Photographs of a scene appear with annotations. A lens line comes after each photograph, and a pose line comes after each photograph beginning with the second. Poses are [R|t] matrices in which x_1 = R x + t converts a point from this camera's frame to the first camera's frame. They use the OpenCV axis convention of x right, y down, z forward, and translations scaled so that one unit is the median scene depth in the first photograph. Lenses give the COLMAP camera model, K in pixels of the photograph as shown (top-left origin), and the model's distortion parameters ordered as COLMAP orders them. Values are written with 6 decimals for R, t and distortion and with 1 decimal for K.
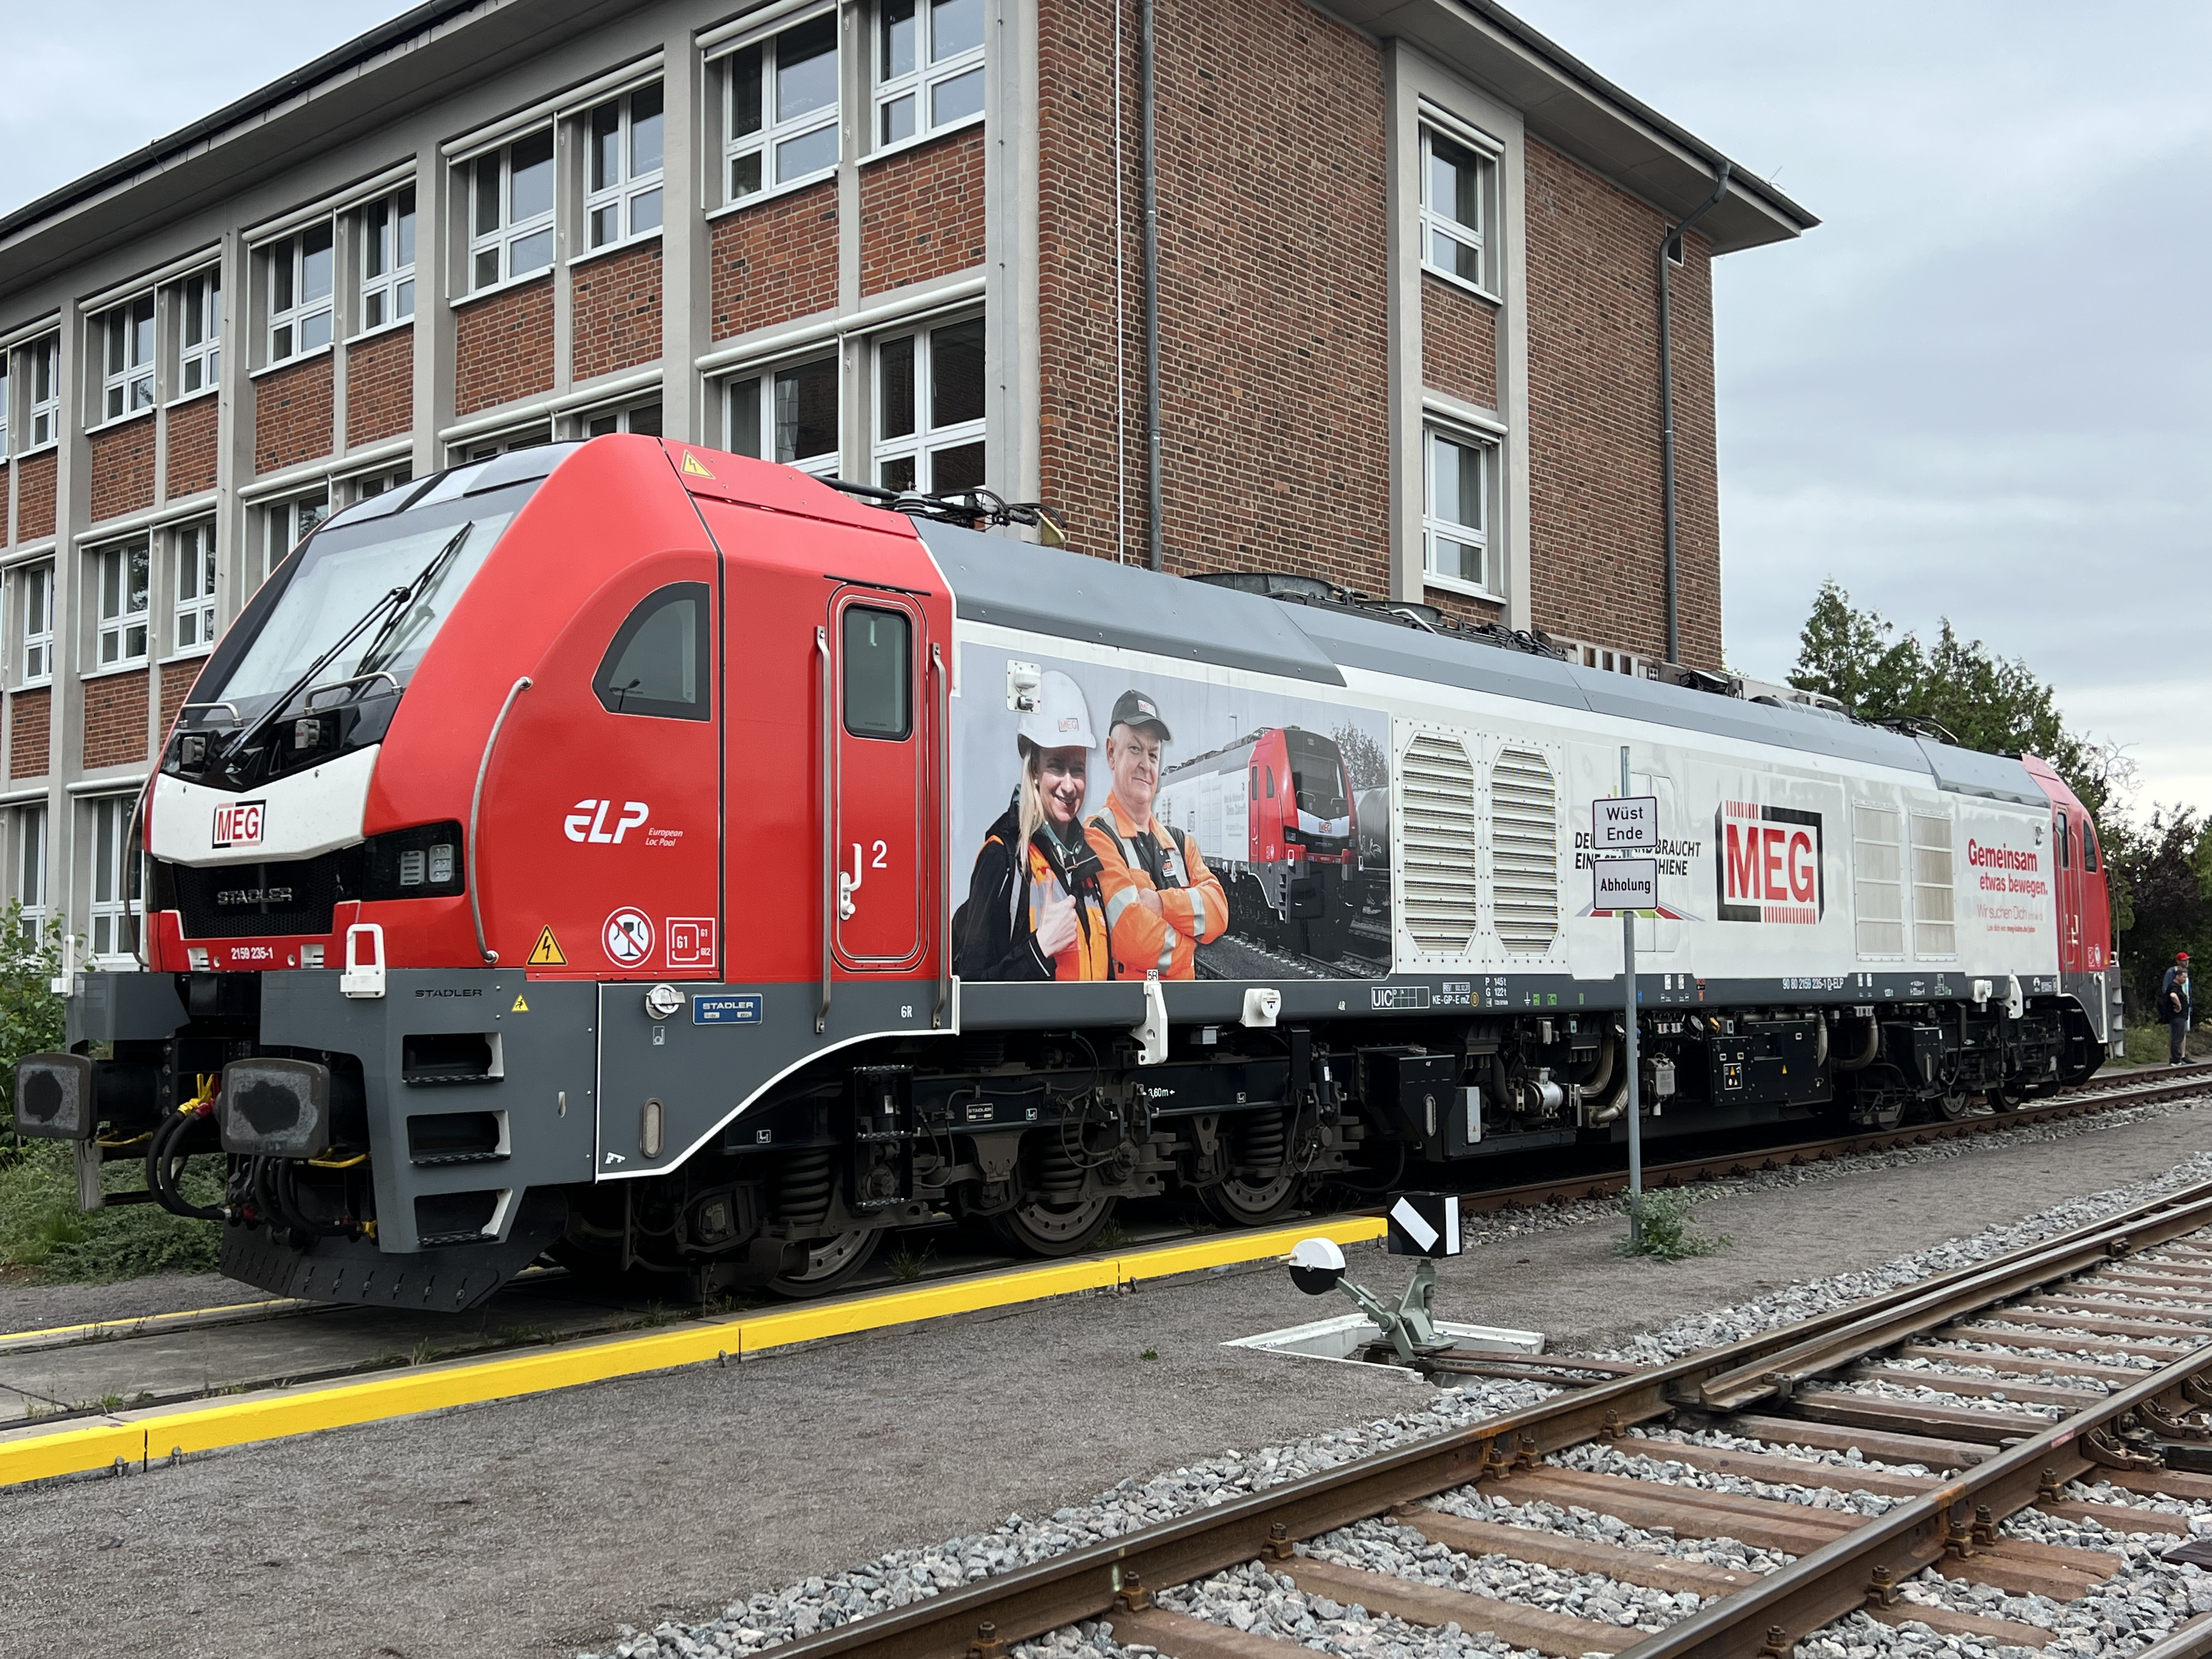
lens RADIAL K [[2121.0, 0, 1106.0], [0, 2121.0, 829.5], [0, 0, 1]] dist [0.131788, -0.194325]
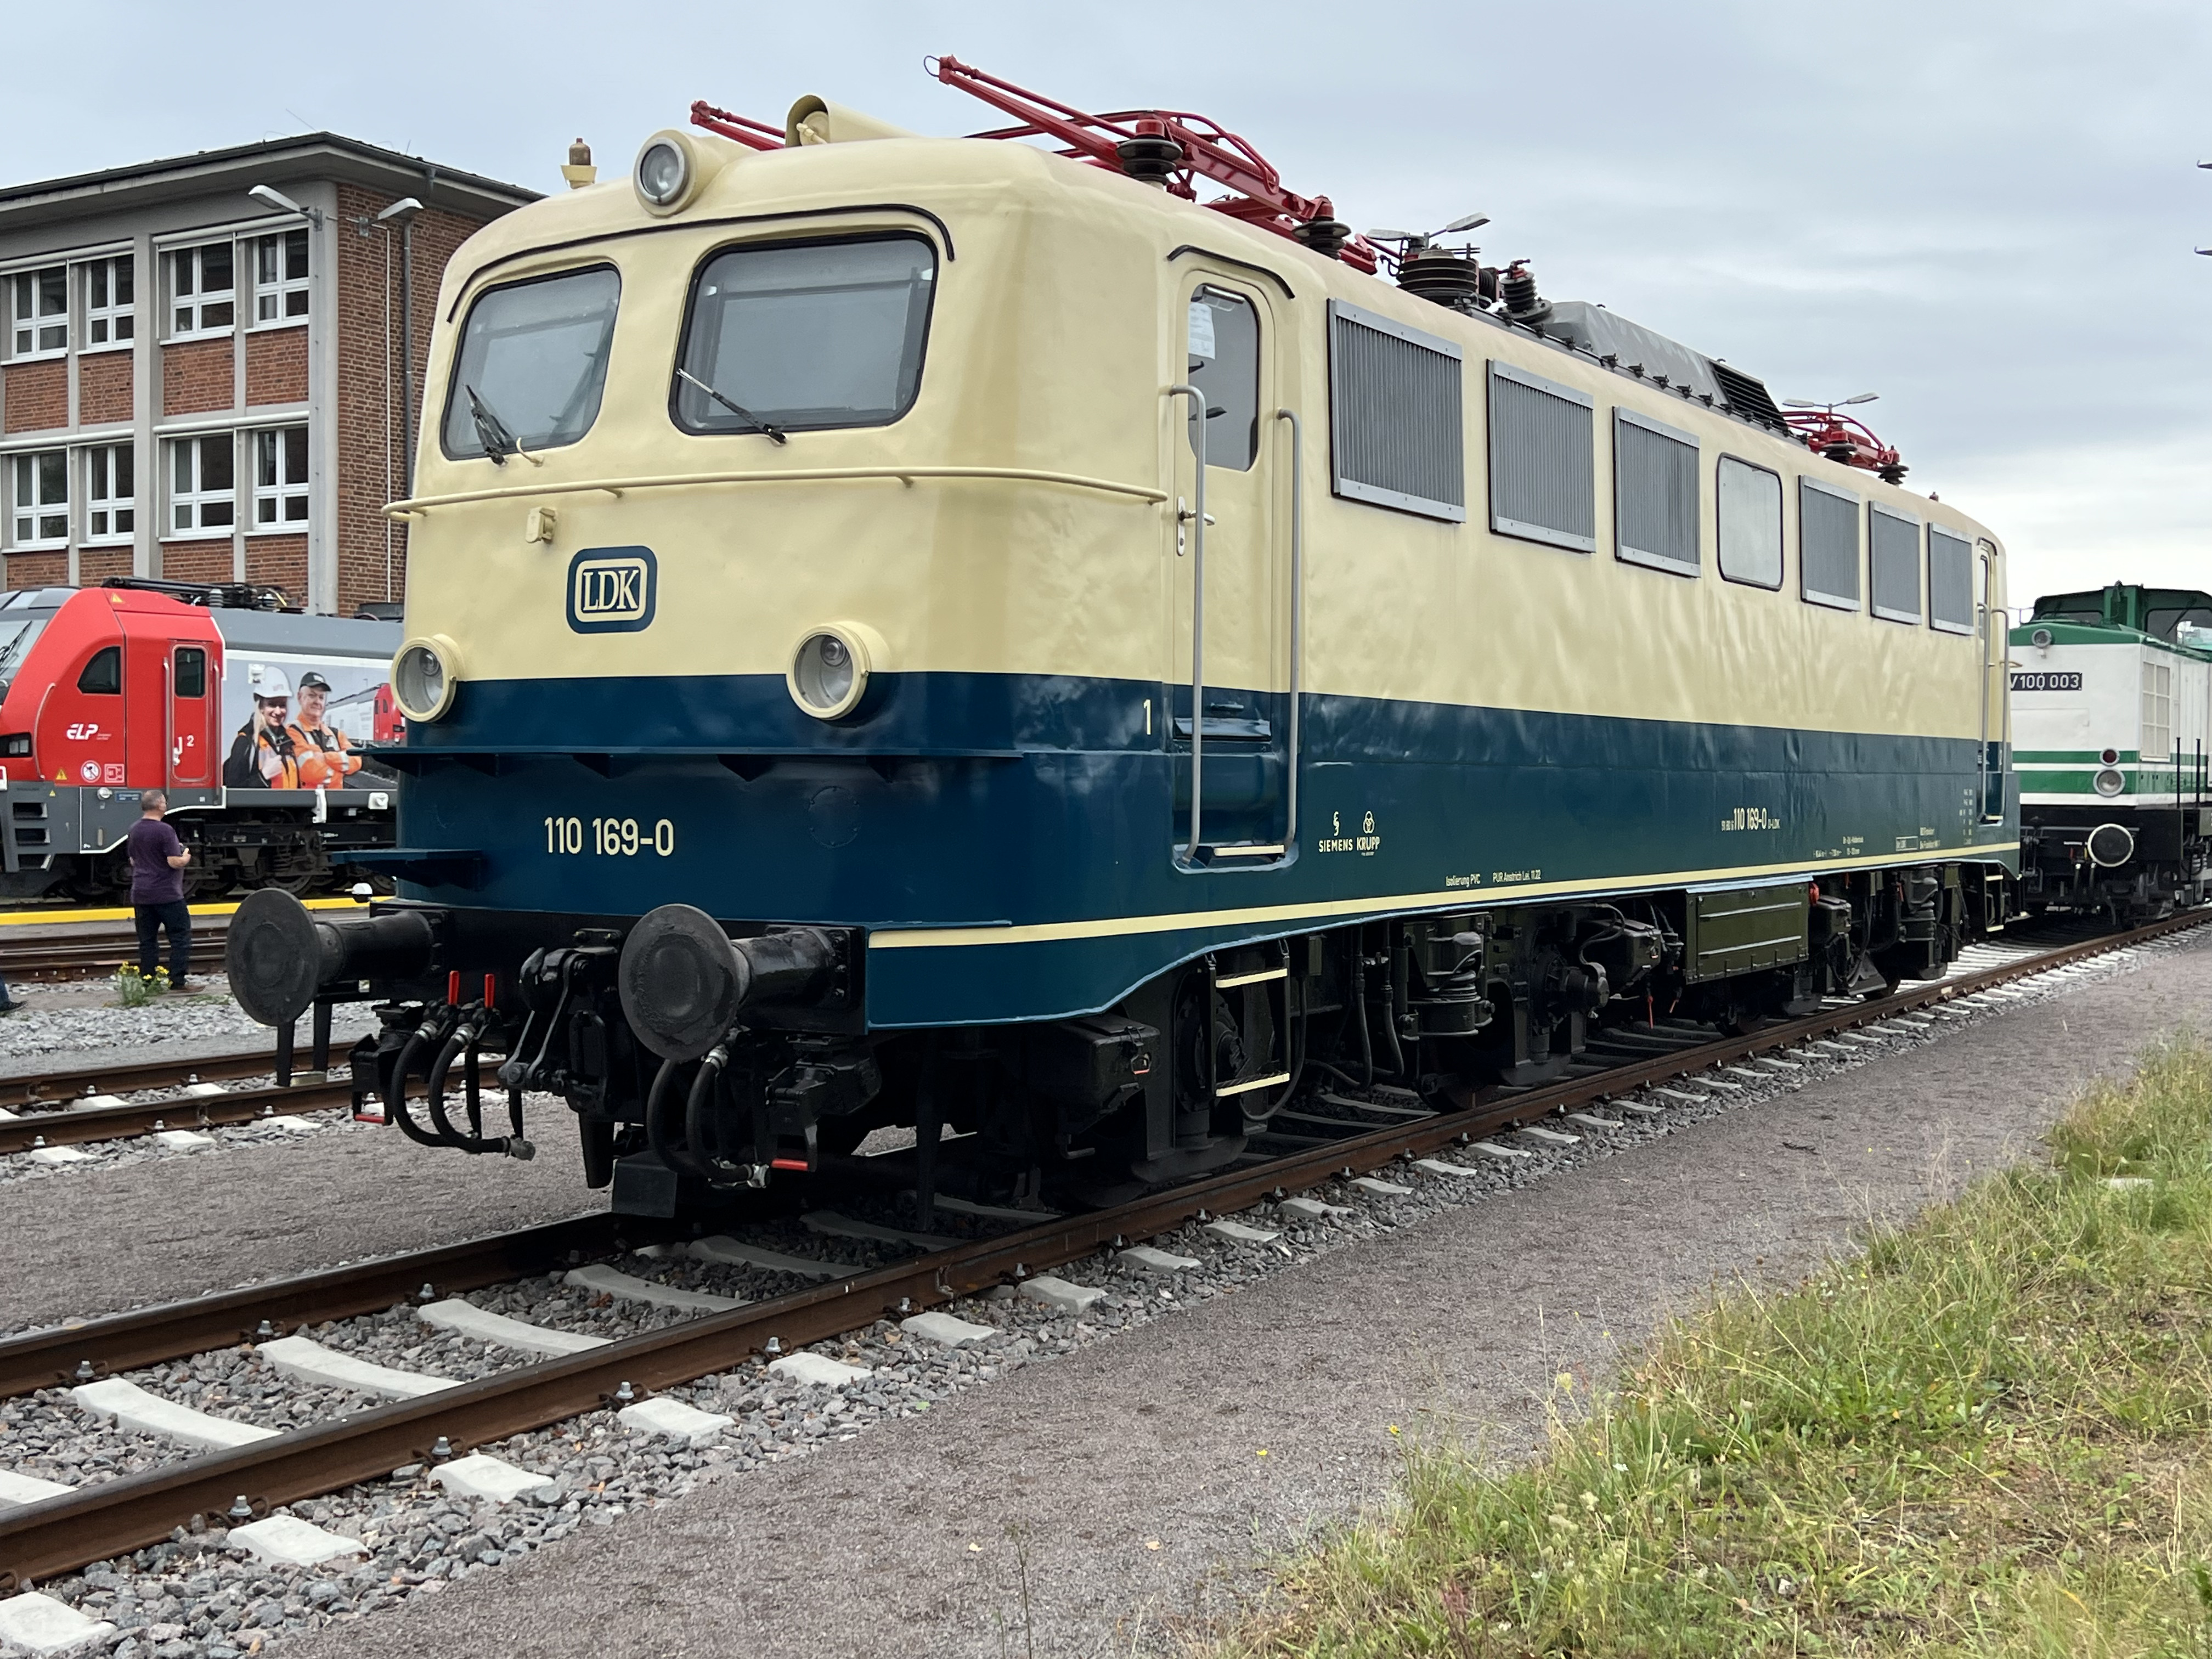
lens RADIAL K [[2450.0, 0, 1107.0], [0, 2450.0, 826.9], [0, 0, 1]] dist [0.025992, 0.012810]
pose [[0.990051, 0.013114, 0.140096, 0.552371], [-0.025079, 0.996152, 0.083982, -0.155026], [-0.138455, -0.086660, 0.986570, -2.041723]]
